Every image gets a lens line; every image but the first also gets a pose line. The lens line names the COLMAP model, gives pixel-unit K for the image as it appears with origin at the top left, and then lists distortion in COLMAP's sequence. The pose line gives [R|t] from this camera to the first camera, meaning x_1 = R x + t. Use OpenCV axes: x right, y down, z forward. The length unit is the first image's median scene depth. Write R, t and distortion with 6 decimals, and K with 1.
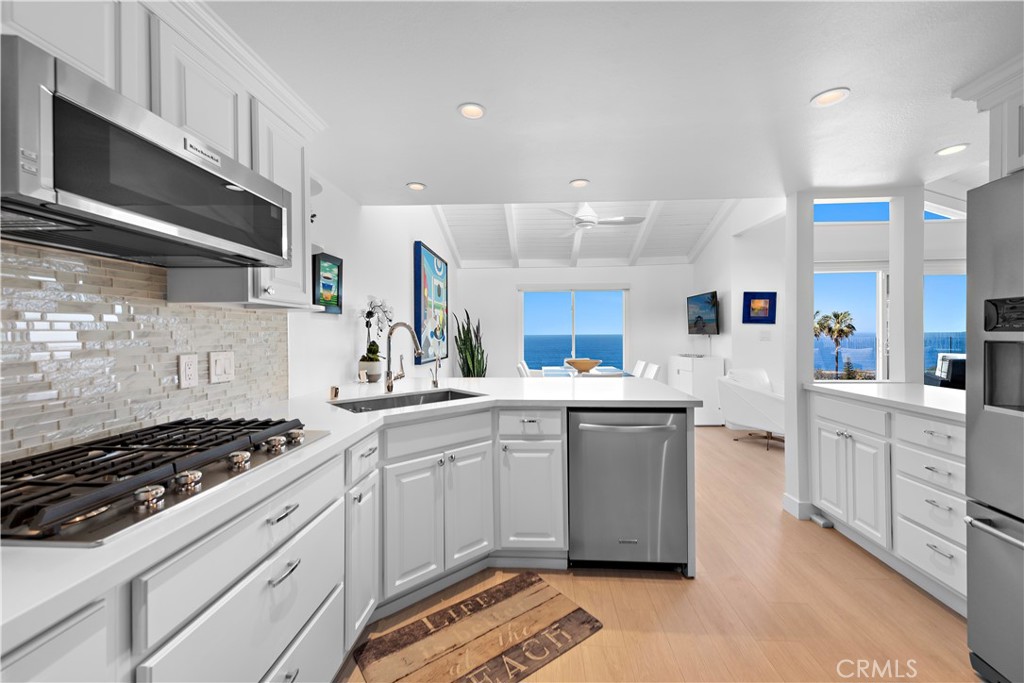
lens RADIAL K [[403.8, 0, 512.0], [0, 403.8, 341.5], [0, 0, 1]] dist [0.015690, -0.000079]
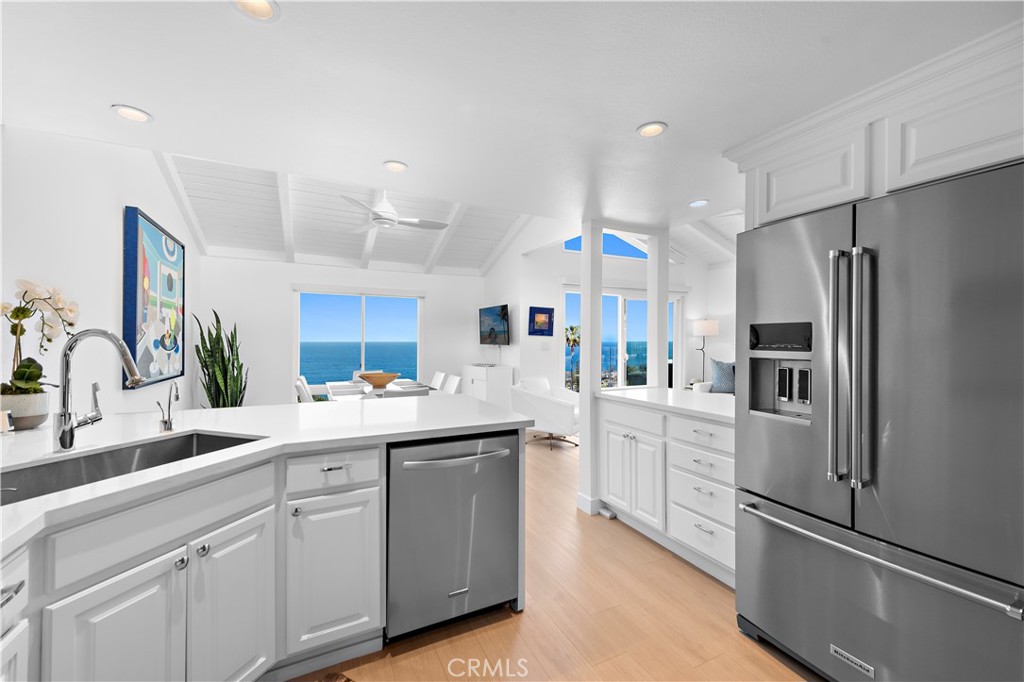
lens RADIAL K [[406.2, 0, 508.8], [0, 406.2, 340.8], [0, 0, 1]] dist [0.015299, -0.004482]
pose [[0.867352, 0.008420, 0.497625, -0.041498], [0.001717, 0.999800, -0.019909, -0.014743], [-0.497693, 0.018122, 0.867164, 0.152618]]
